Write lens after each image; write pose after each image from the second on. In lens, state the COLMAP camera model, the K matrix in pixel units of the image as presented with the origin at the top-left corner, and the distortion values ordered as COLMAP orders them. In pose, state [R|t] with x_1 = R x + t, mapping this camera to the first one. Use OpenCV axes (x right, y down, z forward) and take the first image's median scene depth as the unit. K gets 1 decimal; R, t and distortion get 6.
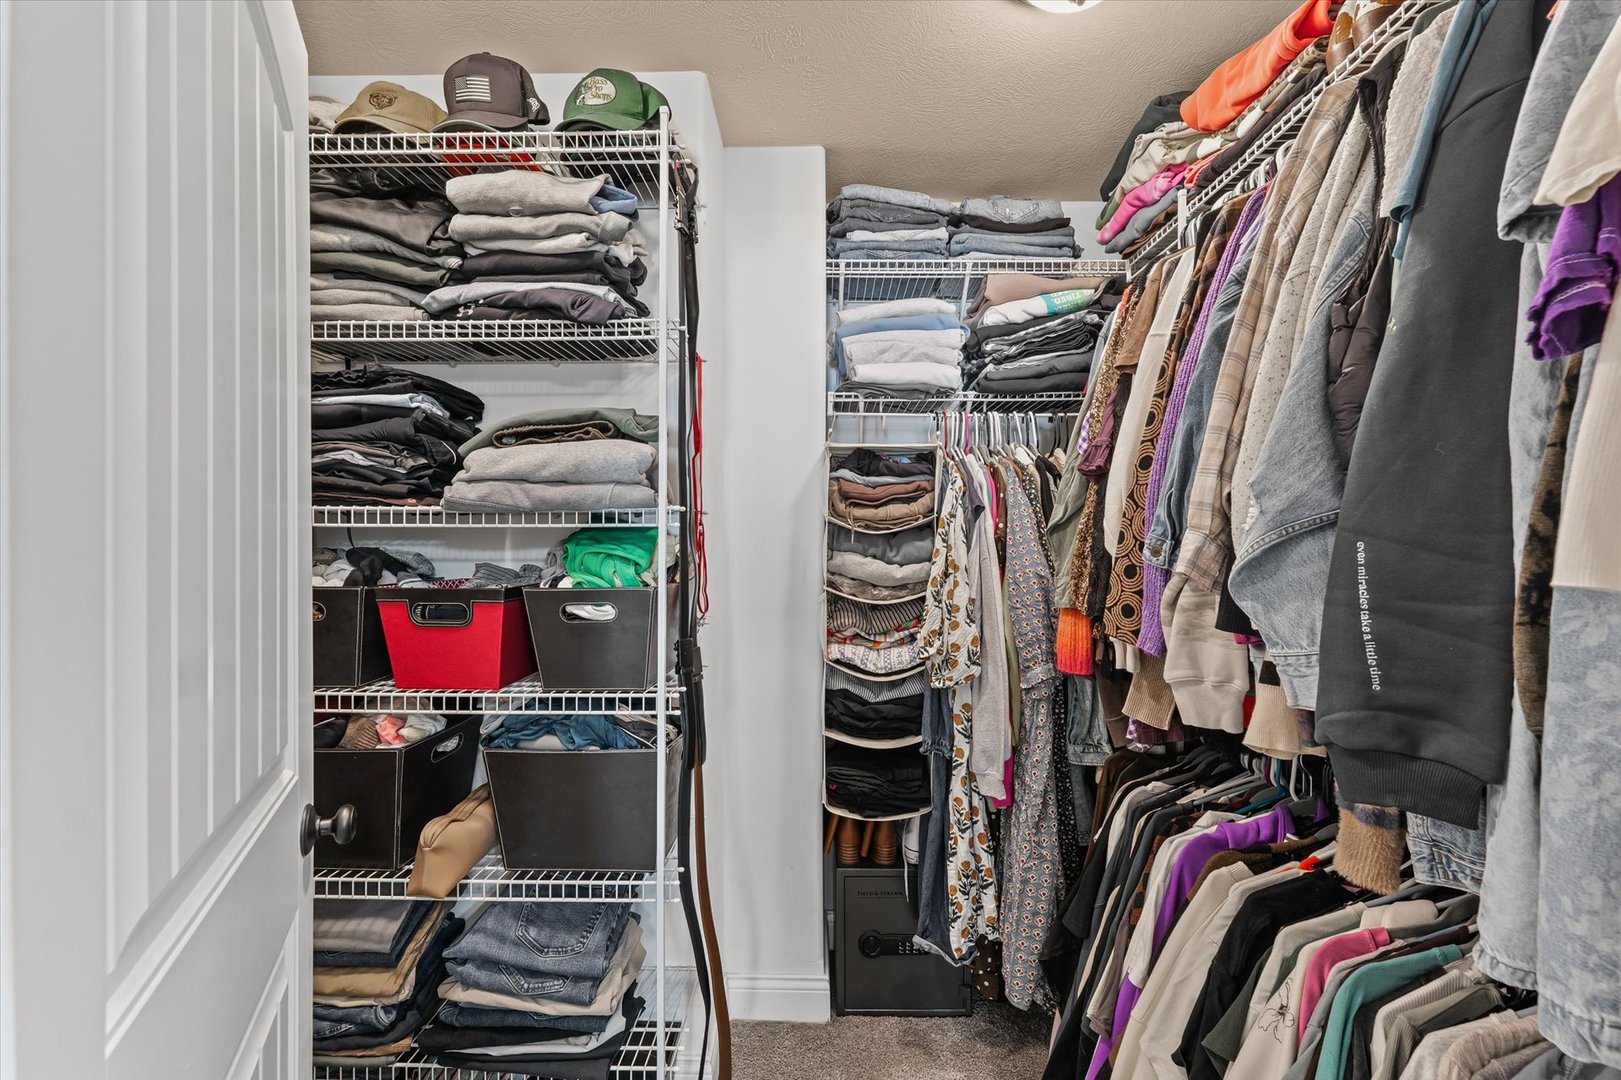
lens RADIAL K [[654.7, 0, 814.2], [0, 654.7, 542.2], [0, 0, 1]] dist [-0.010855, -0.000096]
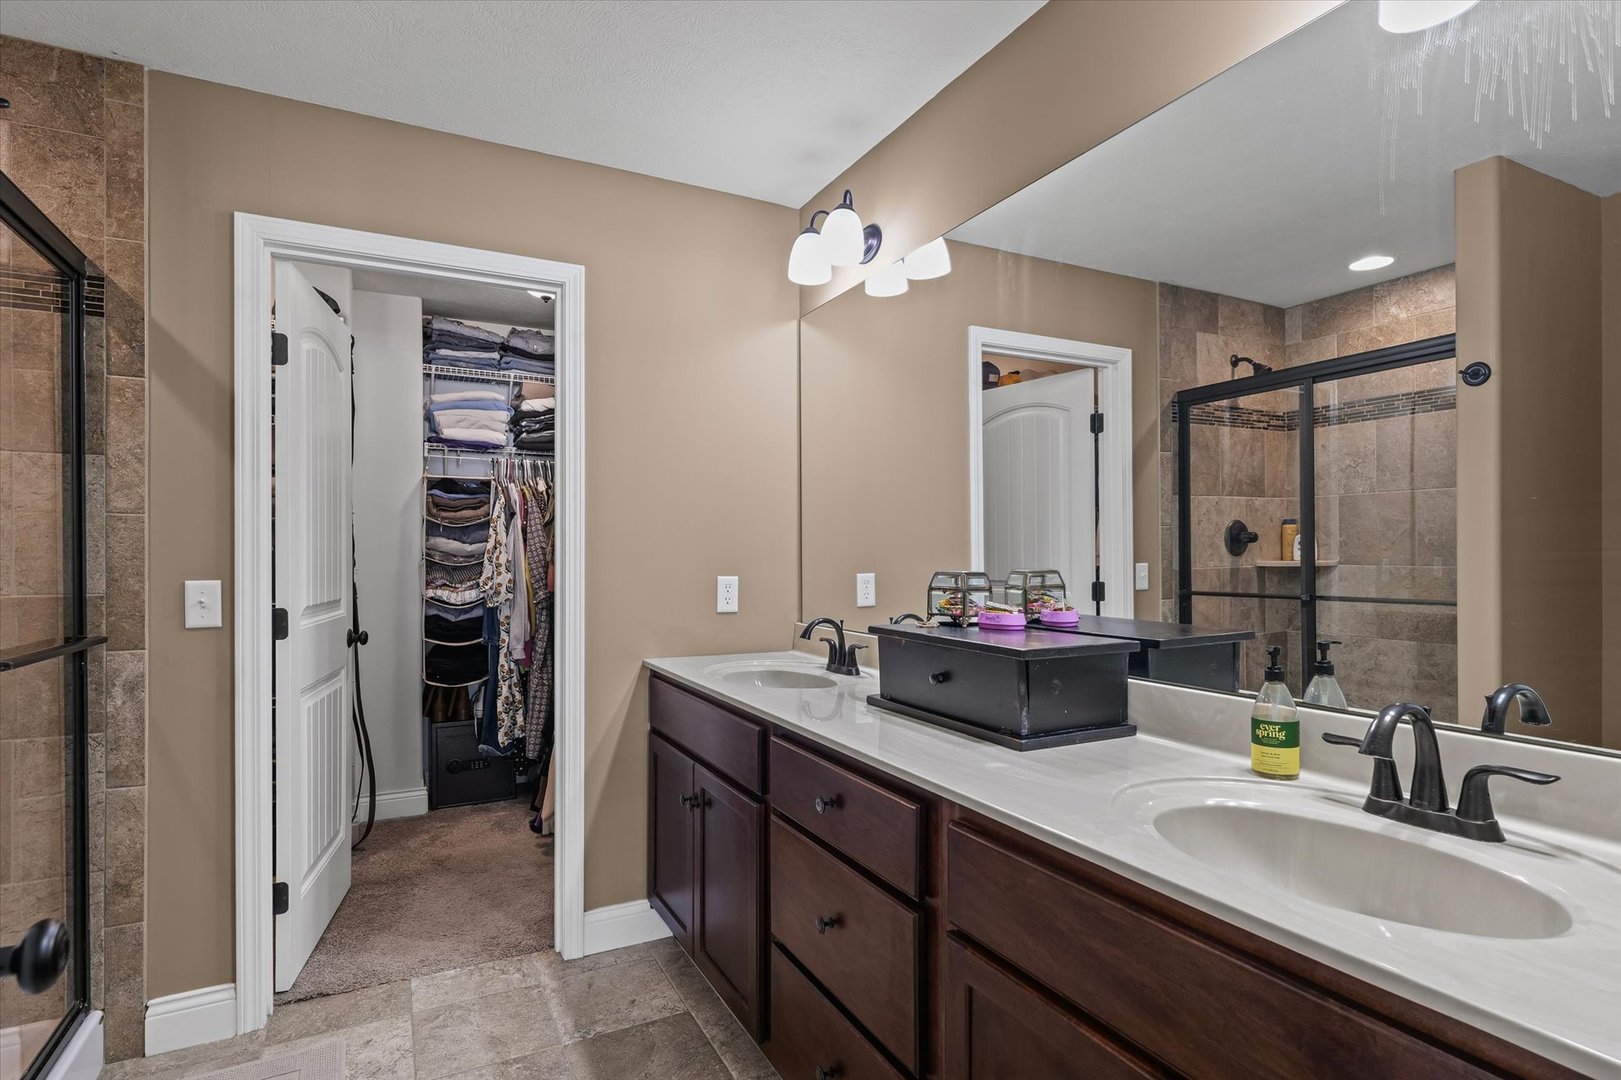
lens RADIAL K [[826.8, 0, 808.4], [0, 826.8, 547.2], [0, 0, 1]] dist [-0.000554, 0.000950]
pose [[0.883060, -0.004049, 0.469243, -0.114269], [0.003722, 0.999992, 0.001625, 0.043295], [-0.469245, 0.000311, 0.883068, -1.445614]]
